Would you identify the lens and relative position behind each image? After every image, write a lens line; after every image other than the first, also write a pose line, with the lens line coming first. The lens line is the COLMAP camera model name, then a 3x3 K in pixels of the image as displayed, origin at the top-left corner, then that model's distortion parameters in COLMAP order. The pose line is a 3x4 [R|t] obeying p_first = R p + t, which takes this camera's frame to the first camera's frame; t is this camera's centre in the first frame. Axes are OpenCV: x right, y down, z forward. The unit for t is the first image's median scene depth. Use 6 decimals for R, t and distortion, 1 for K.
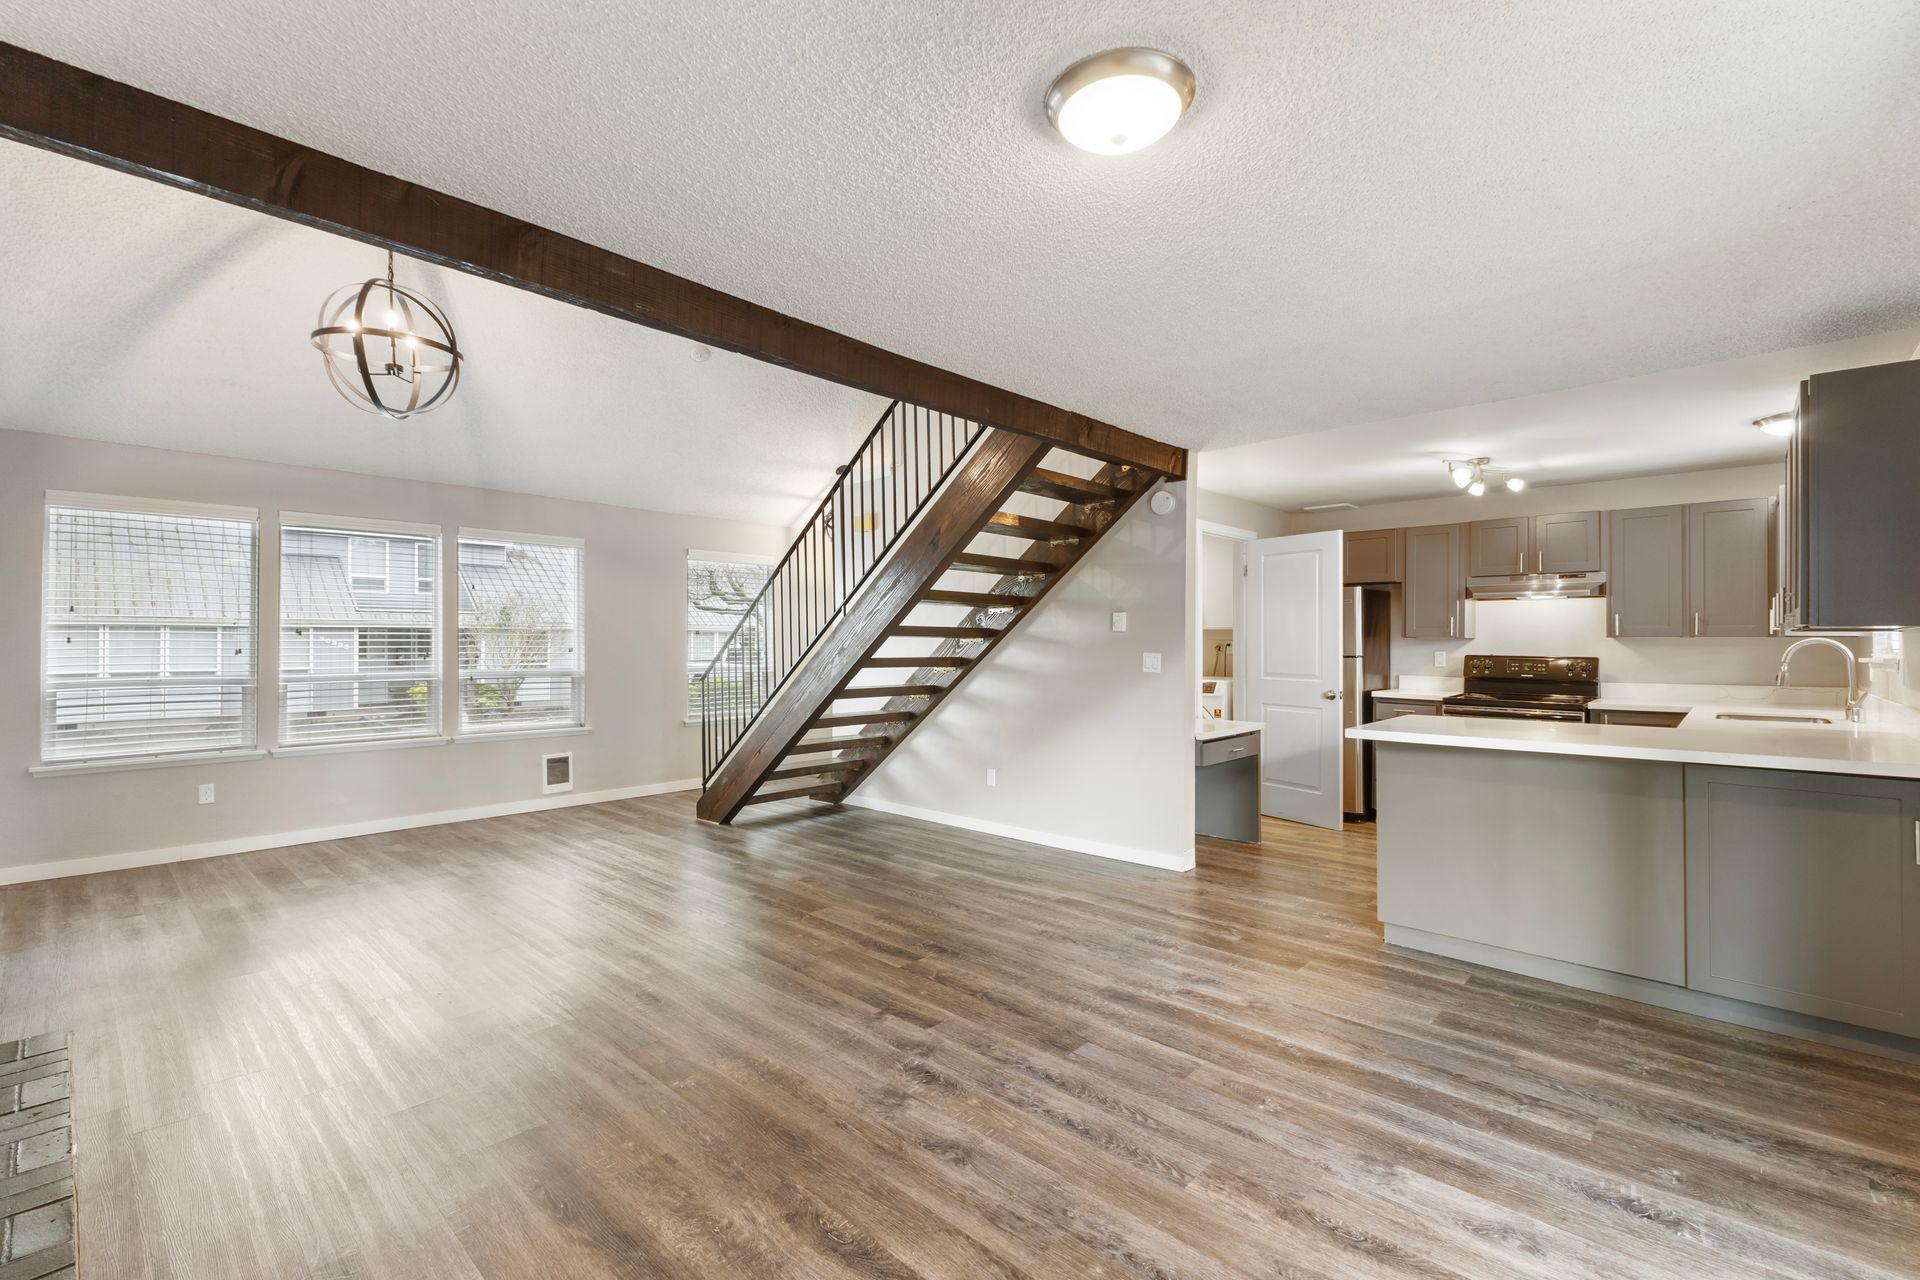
lens RADIAL K [[841.7, 0, 966.0], [0, 841.7, 646.9], [0, 0, 1]] dist [0.005210, -0.000311]
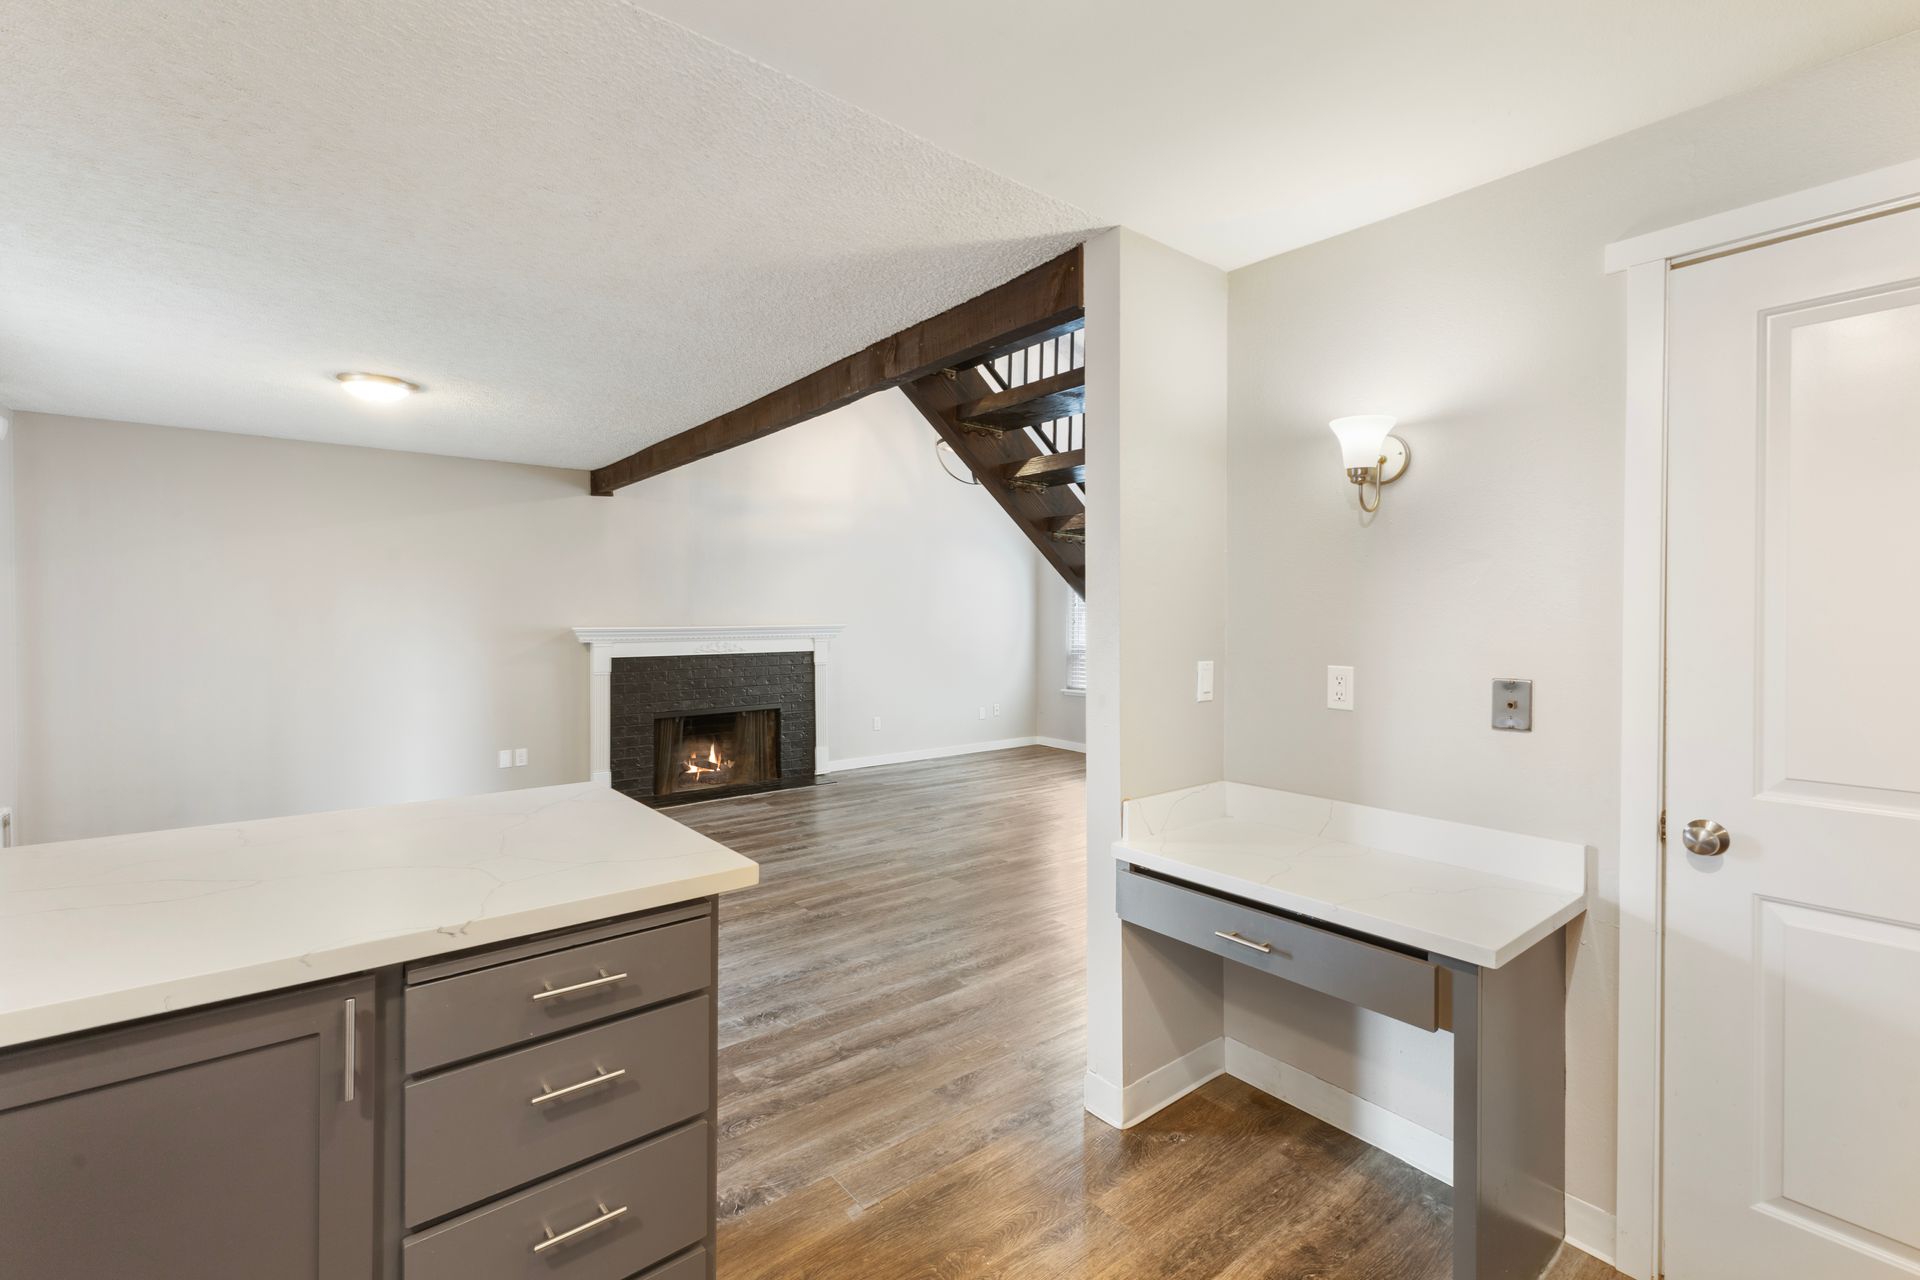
lens RADIAL K [[841.7, 0, 951.1], [0, 841.7, 629.2], [0, 0, 1]] dist [0.005210, -0.000311]
pose [[-0.150283, 0.016135, -0.988511, 0.906355], [-0.008560, 0.999808, 0.017621, -0.024267], [0.988606, 0.011110, -0.150116, 1.194911]]
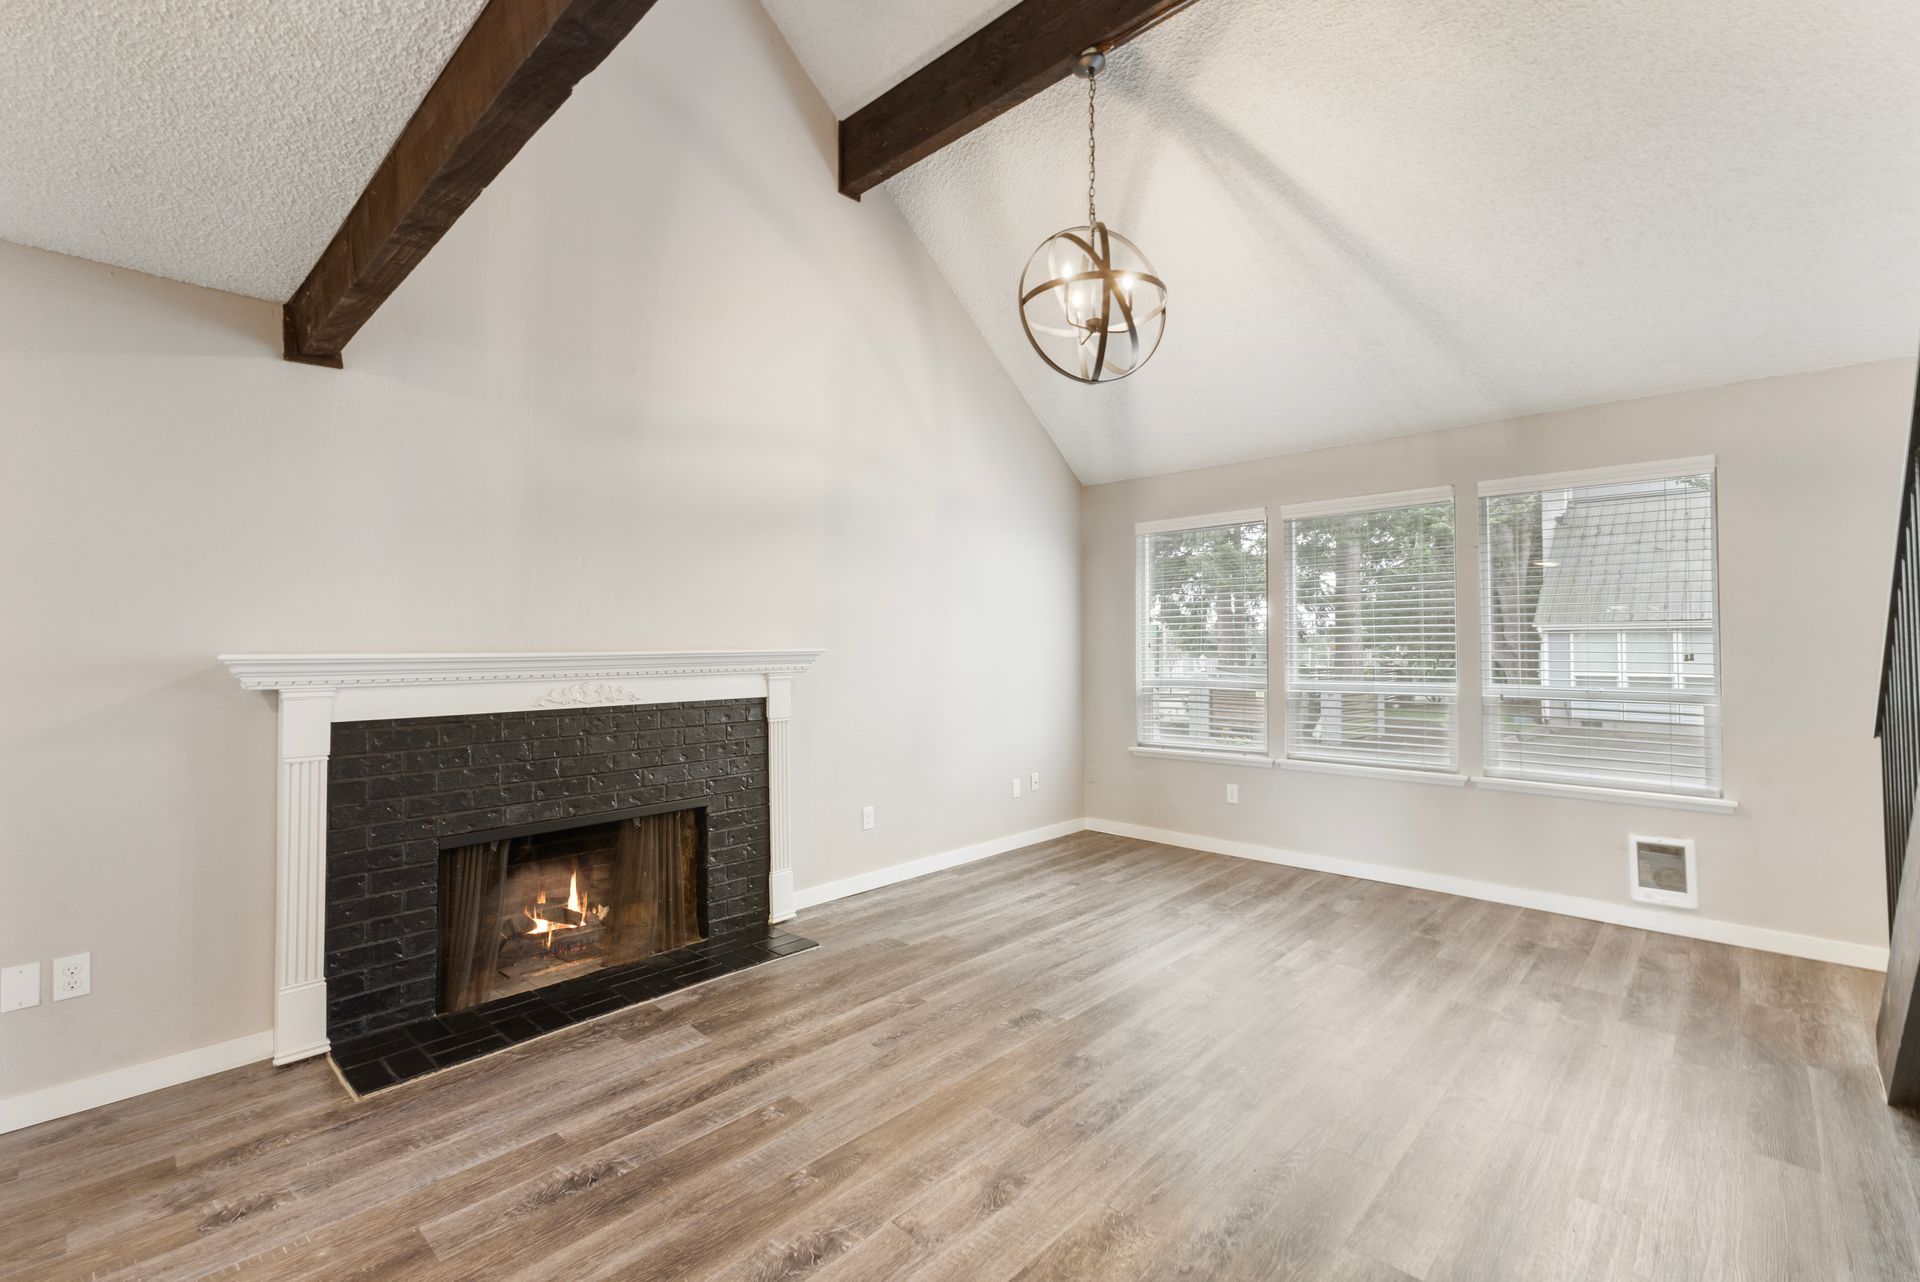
lens RADIAL K [[841.7, 0, 952.8], [0, 841.7, 642.8], [0, 0, 1]] dist [0.005210, -0.000311]
pose [[-0.005918, -0.006486, -0.999961, 0.164523], [-0.003572, 0.999973, -0.006465, -0.001974], [0.999976, 0.003533, -0.005941, 0.859927]]
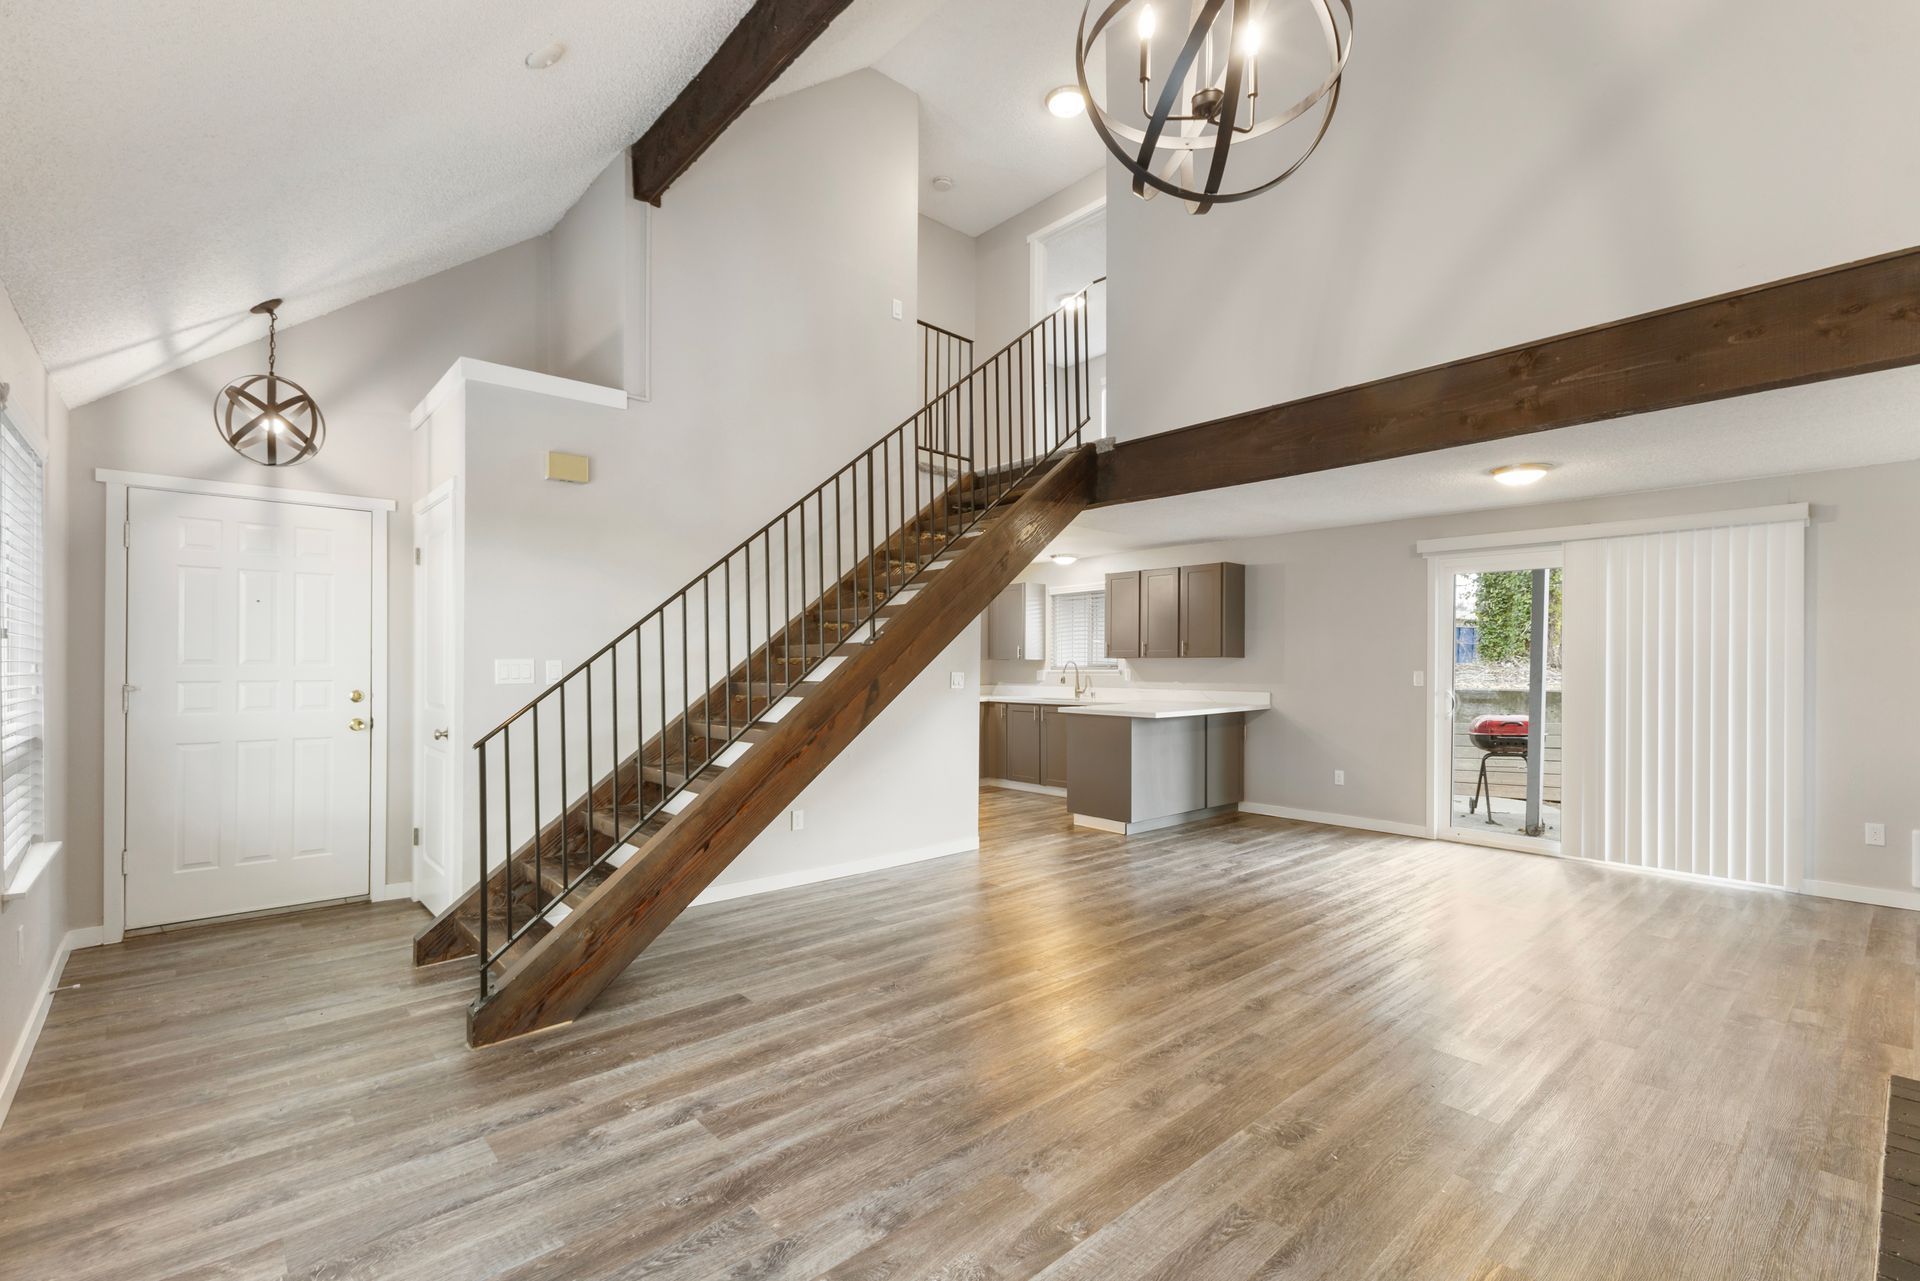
lens RADIAL K [[841.7, 0, 954.3], [0, 841.7, 656.6], [0, 0, 1]] dist [0.005210, -0.000311]
pose [[0.100357, 0.008920, 0.994912, -1.189307], [0.005901, 0.999937, -0.009561, -0.006046], [-0.994934, 0.006830, 0.100298, 1.095881]]
